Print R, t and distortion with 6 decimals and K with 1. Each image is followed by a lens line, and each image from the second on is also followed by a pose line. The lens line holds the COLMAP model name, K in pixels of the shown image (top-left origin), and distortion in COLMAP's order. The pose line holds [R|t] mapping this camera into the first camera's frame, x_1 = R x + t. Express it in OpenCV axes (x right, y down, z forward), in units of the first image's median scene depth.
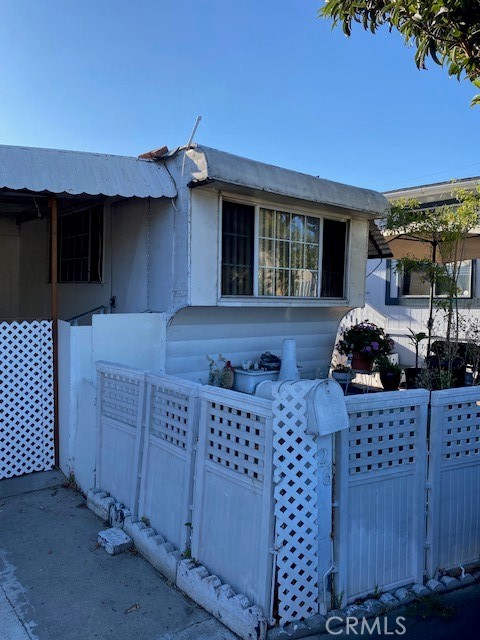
lens RADIAL K [[455.9, 0, 240.0], [0, 455.9, 320.0], [0, 0, 1]] dist [0.003601, -0.054361]
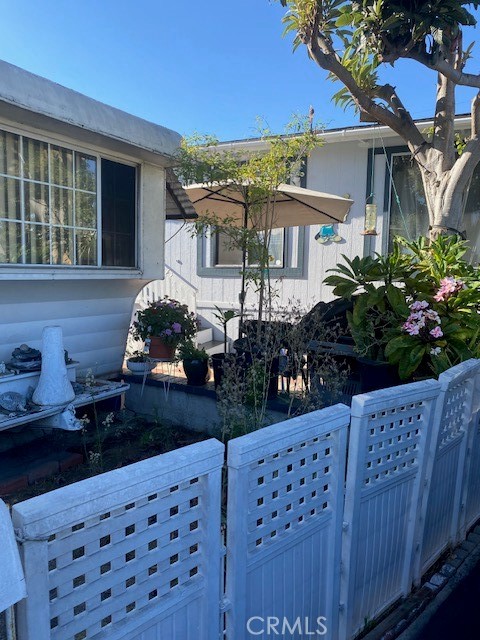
lens RADIAL K [[450.7, 0, 239.1], [0, 450.7, 310.2], [0, 0, 1]] dist [0.004577, -0.097616]
pose [[0.929775, -0.030720, 0.366845, 0.149651], [0.013539, 0.998691, 0.049317, -0.016134], [-0.367880, -0.040887, 0.928974, 0.312190]]
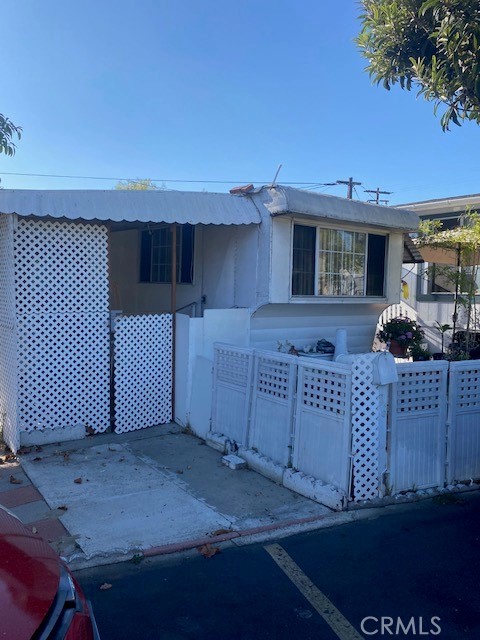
lens RADIAL K [[450.7, 0, 239.1], [0, 450.7, 310.2], [0, 0, 1]] dist [0.004577, -0.097616]
pose [[0.998084, 0.005269, -0.061653, -0.124680], [-0.005483, 0.999980, -0.003302, -0.006022], [0.061634, 0.003634, 0.998092, -0.348522]]
